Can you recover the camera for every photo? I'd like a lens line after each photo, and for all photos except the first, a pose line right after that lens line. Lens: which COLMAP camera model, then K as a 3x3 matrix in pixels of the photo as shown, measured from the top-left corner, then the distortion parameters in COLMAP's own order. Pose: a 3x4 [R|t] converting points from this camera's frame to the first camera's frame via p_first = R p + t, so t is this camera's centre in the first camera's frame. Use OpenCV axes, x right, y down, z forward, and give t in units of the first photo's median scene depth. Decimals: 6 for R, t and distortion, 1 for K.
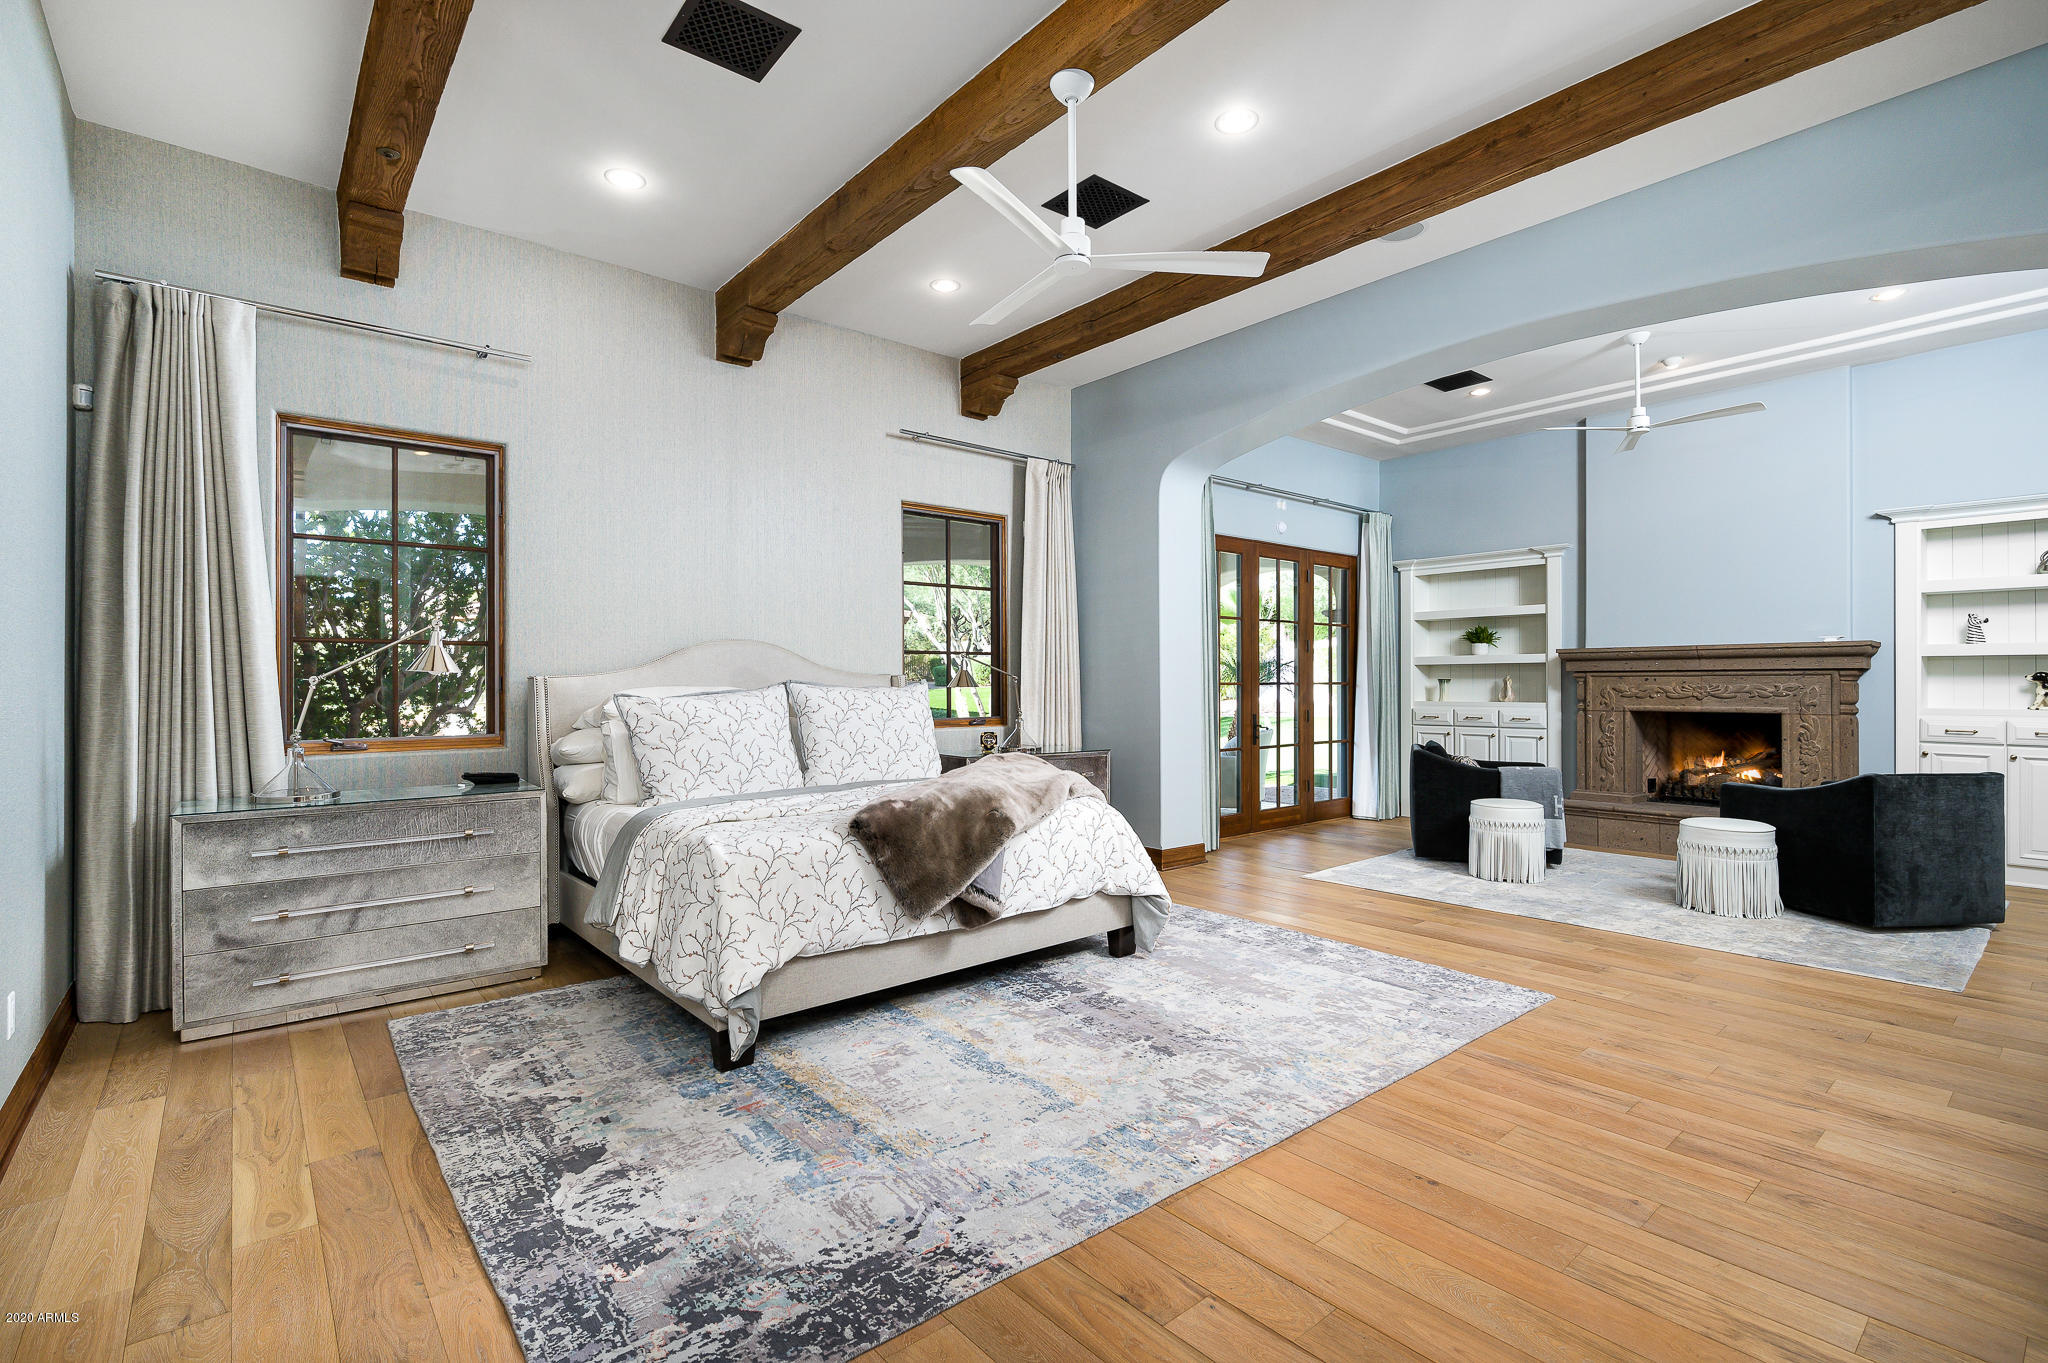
lens RADIAL K [[936.2, 0, 1013.1], [0, 936.2, 680.2], [0, 0, 1]] dist [-0.001284, 0.000275]
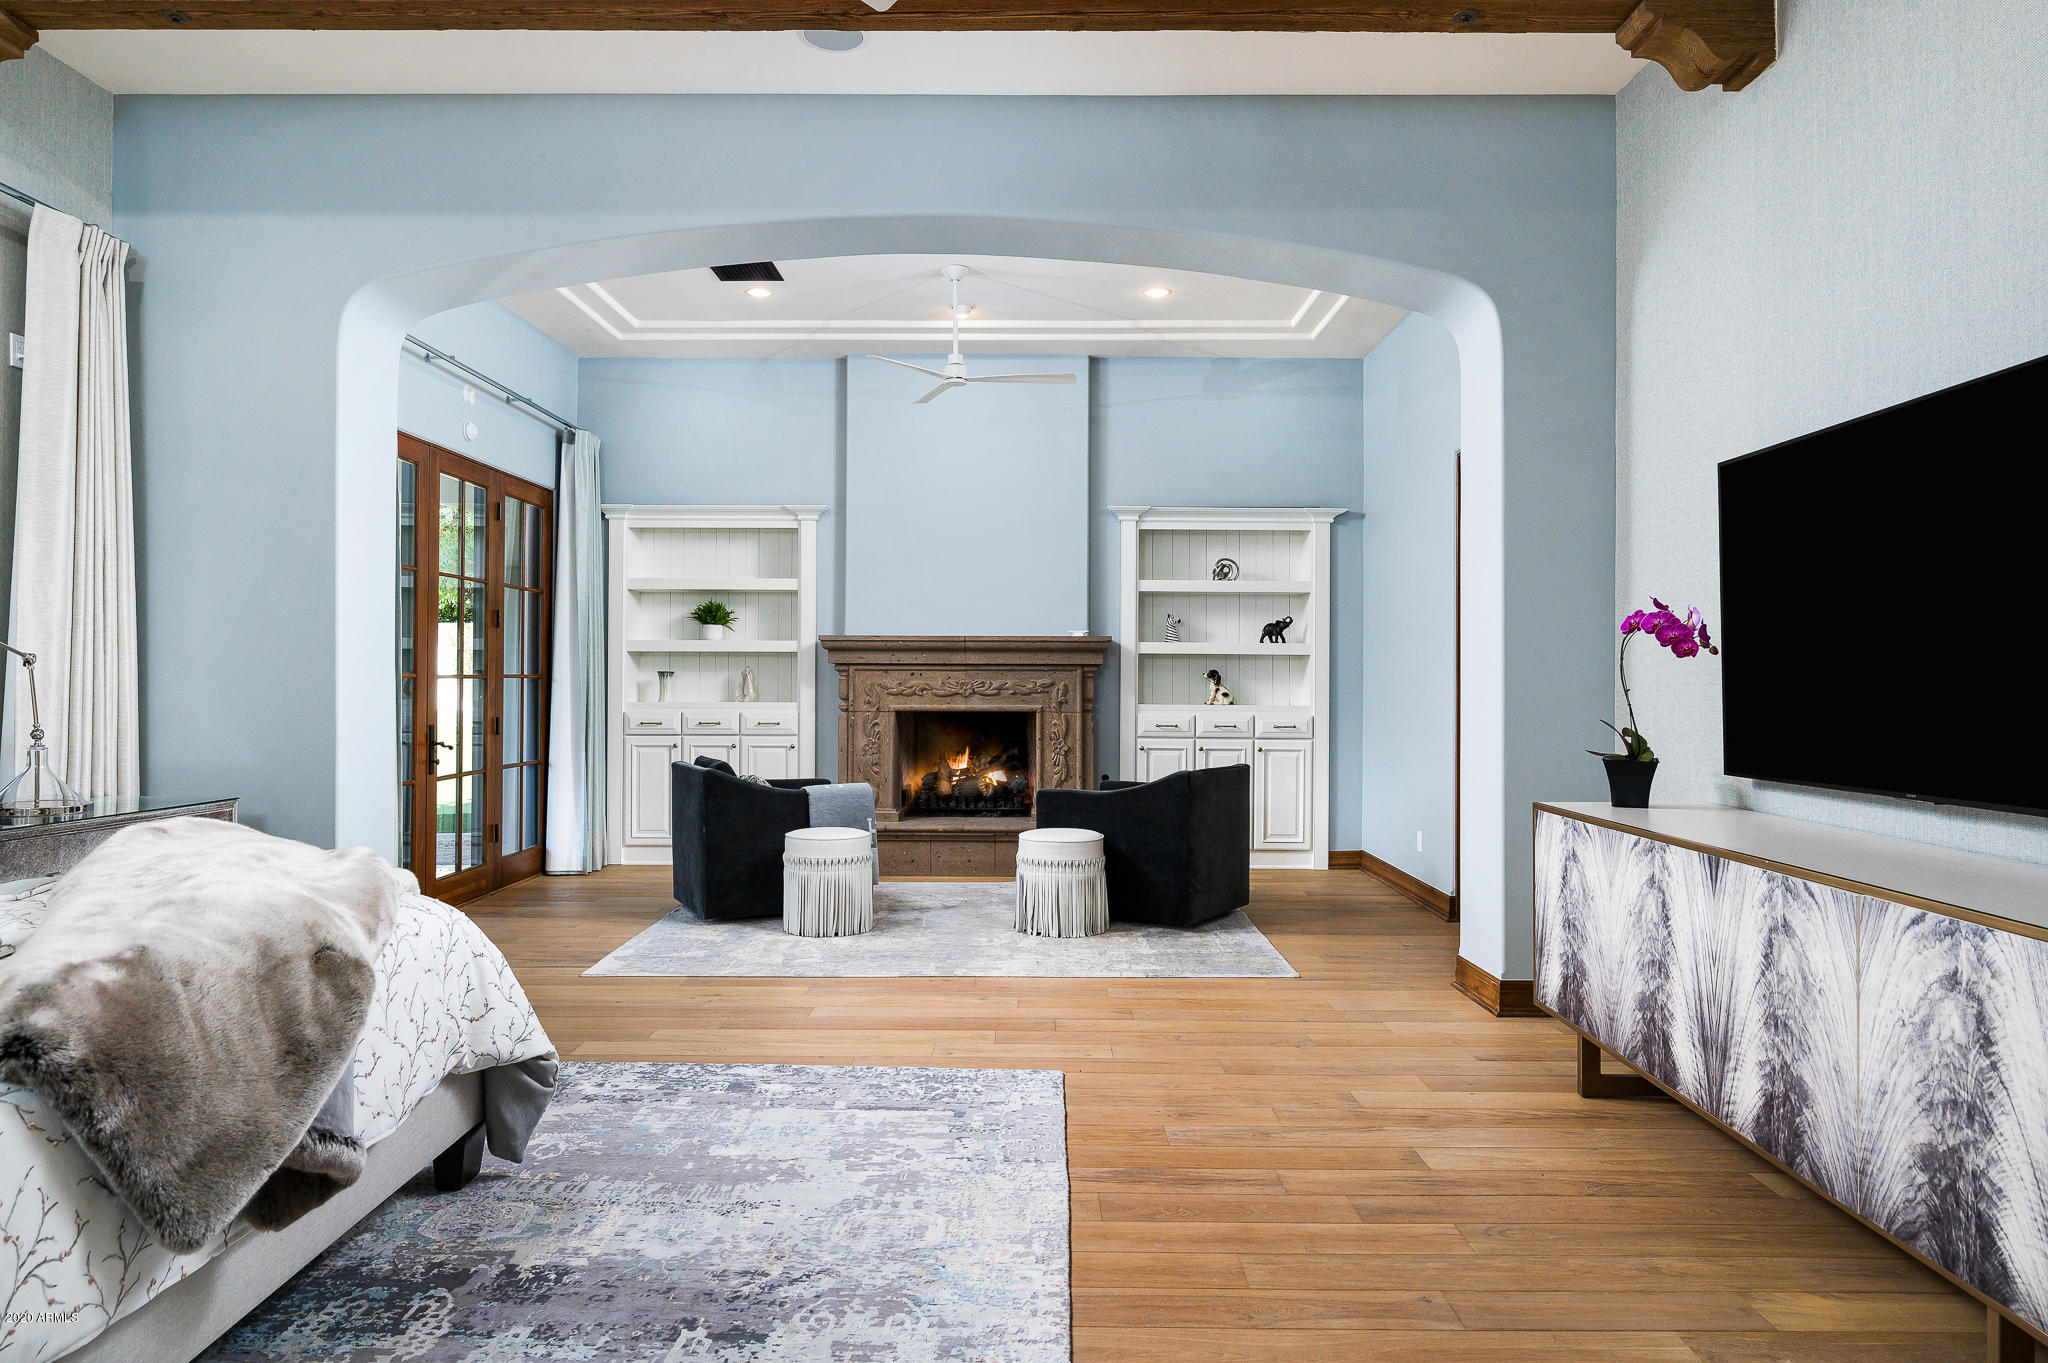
lens RADIAL K [[1261.6, 0, 1019.8], [0, 1261.6, 668.4], [0, 0, 1]] dist [0.002927, -0.001301]
pose [[0.644924, 0.011476, 0.764161, -0.169017], [-0.008431, 0.999933, -0.007901, 0.002801], [-0.764200, -0.001347, 0.644978, 0.214562]]
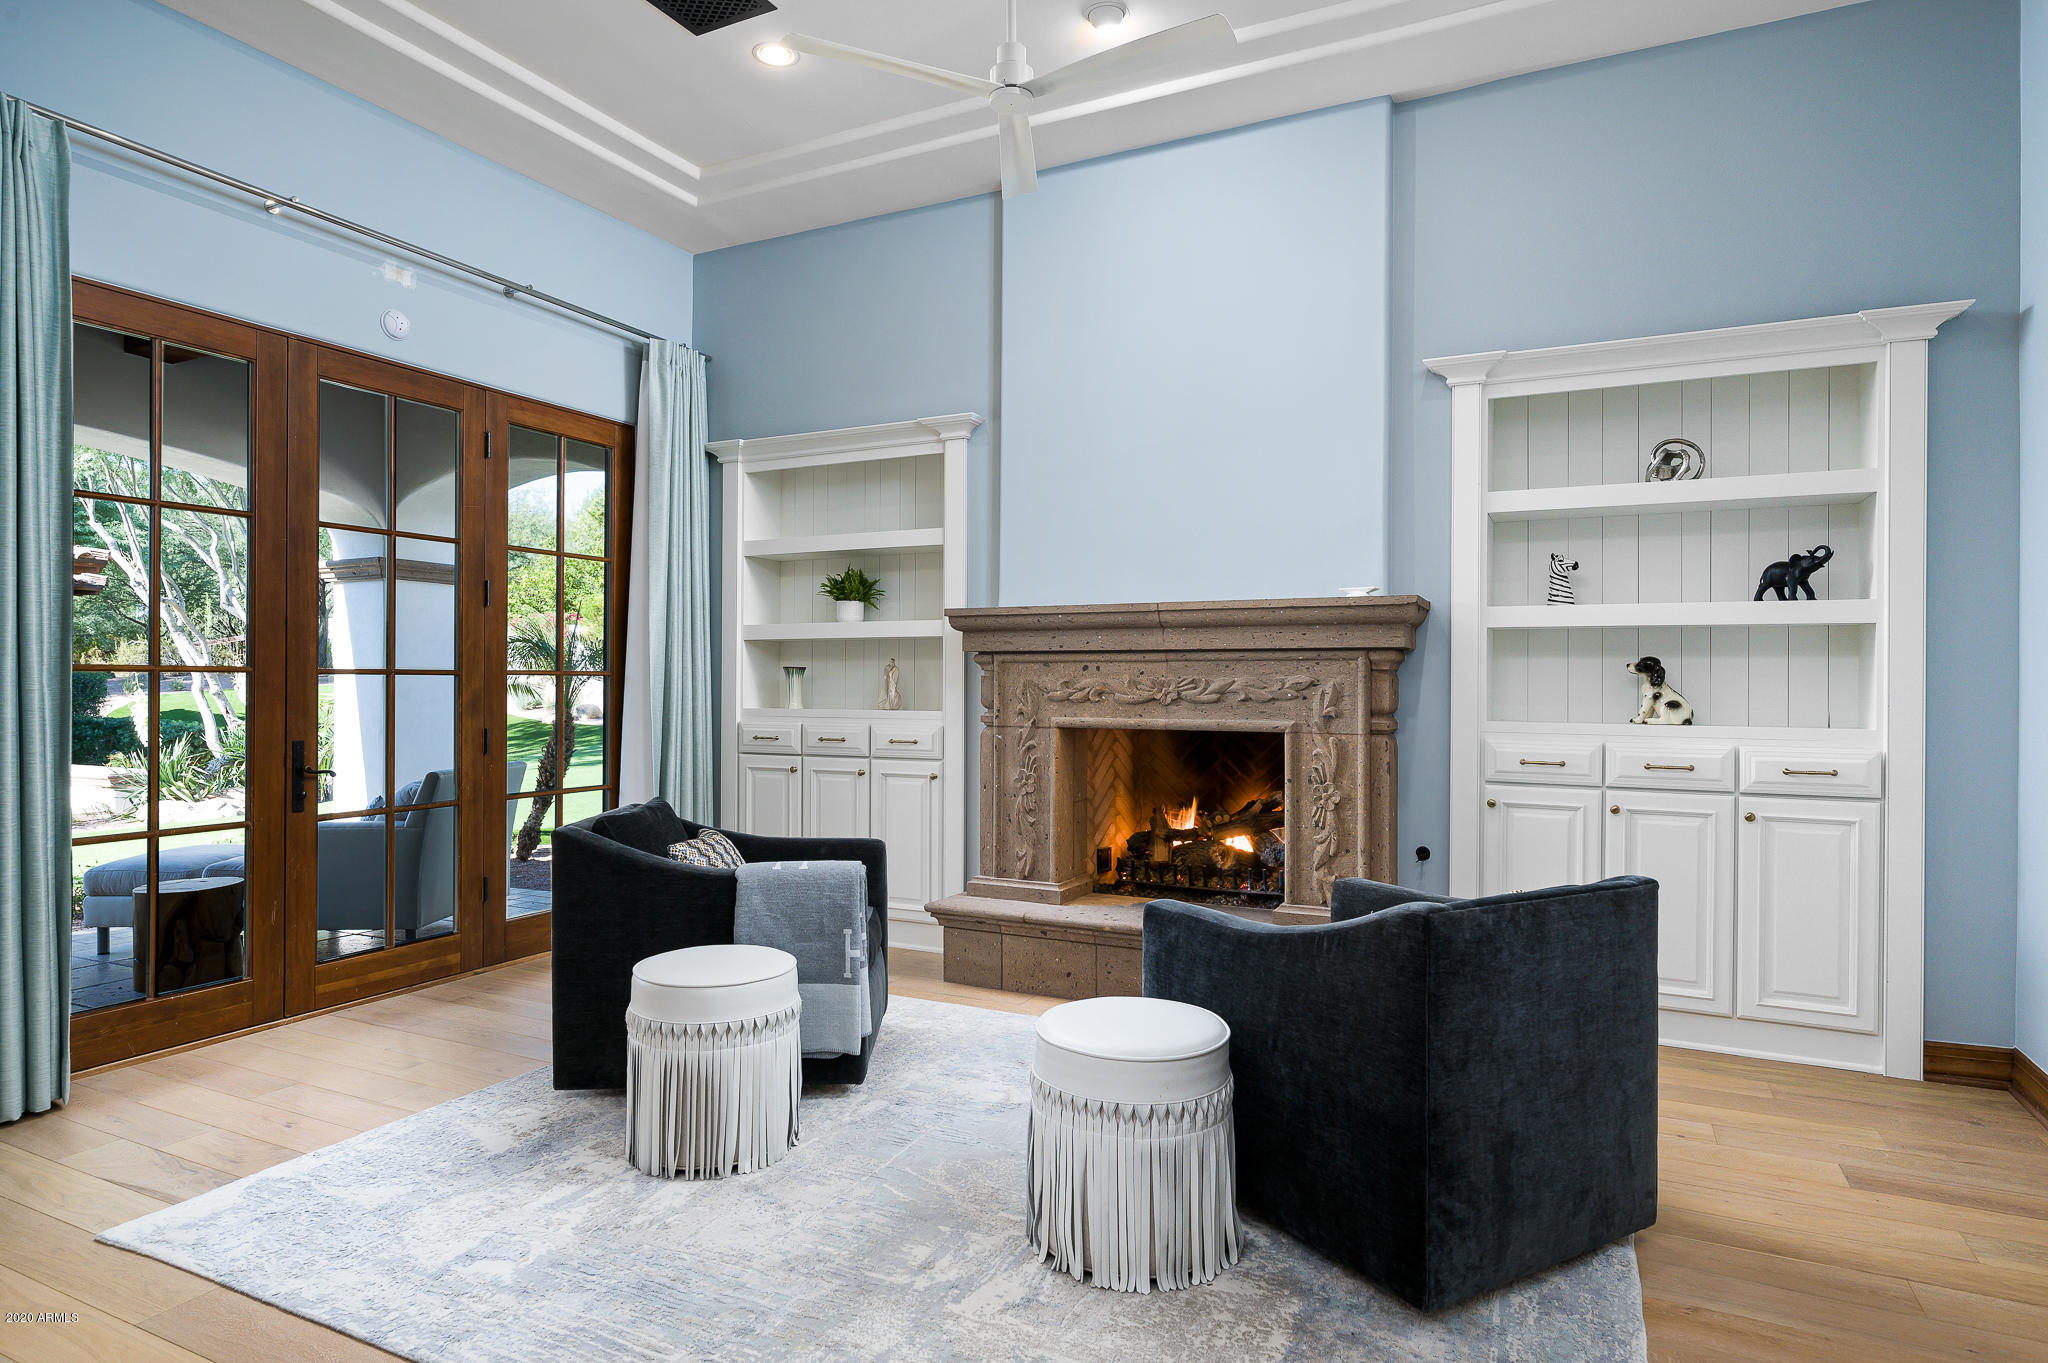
lens RADIAL K [[1142.9, 0, 1023.1], [0, 1142.9, 681.9], [0, 0, 1]] dist [0.001802, -0.000172]
pose [[0.914197, 0.006425, 0.405220, 0.456498], [-0.007350, 0.999973, 0.000728, 0.008358], [-0.405205, -0.003645, 0.914219, 0.503628]]
